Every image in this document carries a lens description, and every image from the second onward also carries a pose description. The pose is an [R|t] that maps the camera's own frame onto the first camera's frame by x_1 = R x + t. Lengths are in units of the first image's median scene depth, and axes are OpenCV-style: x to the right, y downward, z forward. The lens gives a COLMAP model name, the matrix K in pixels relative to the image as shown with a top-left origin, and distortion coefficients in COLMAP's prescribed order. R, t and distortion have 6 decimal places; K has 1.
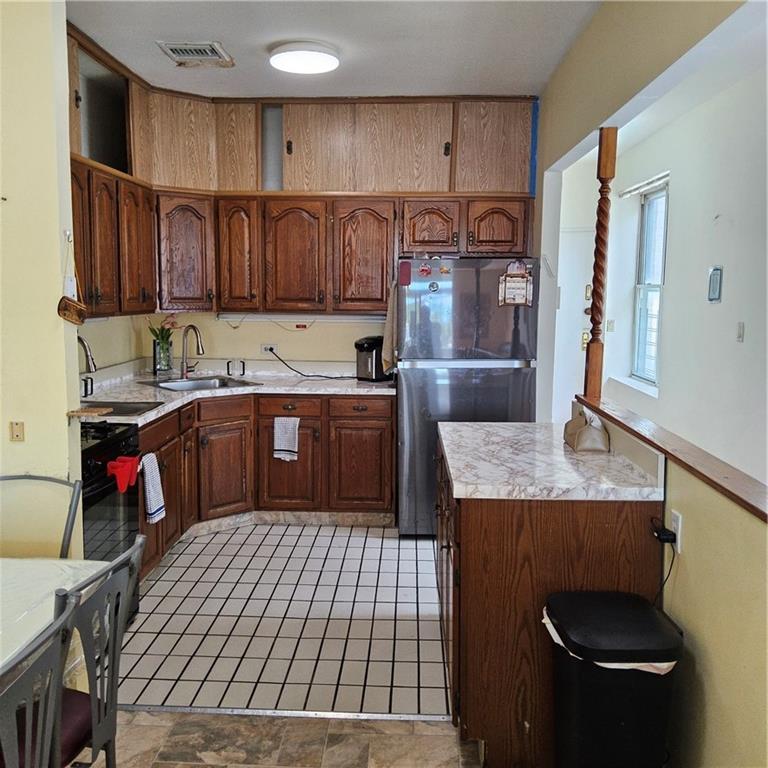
lens RADIAL K [[789.1, 0, 370.0], [0, 789.1, 413.5], [0, 0, 1]] dist [0.114882, -0.238588]
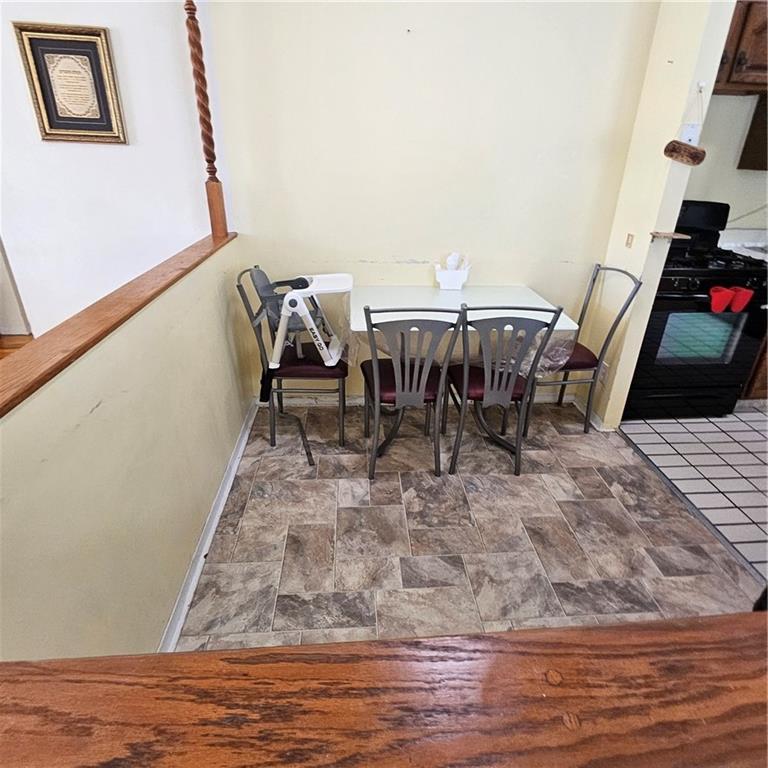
lens RADIAL K [[462.1, 0, 384.7], [0, 462.1, 394.1], [0, 0, 1]] dist [-0.000412, -0.000194]
pose [[0.113468, 0.457110, -0.882143, 0.212248], [-0.173480, 0.883352, 0.435423, -0.010675], [0.978279, 0.103628, 0.179531, 0.204754]]
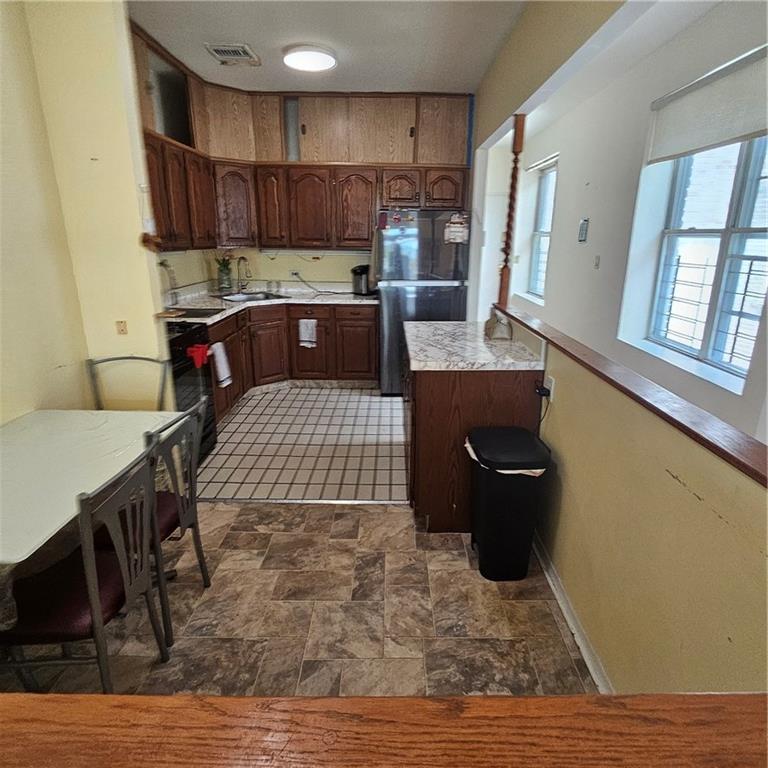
lens RADIAL K [[487.1, 0, 388.4], [0, 487.1, 410.3], [0, 0, 1]] dist [0.016801, -0.004252]
pose [[0.998982, -0.011923, 0.043511, 0.008831], [0.003601, 0.982445, 0.186516, 0.003019], [-0.044971, -0.186169, 0.981488, 0.025732]]
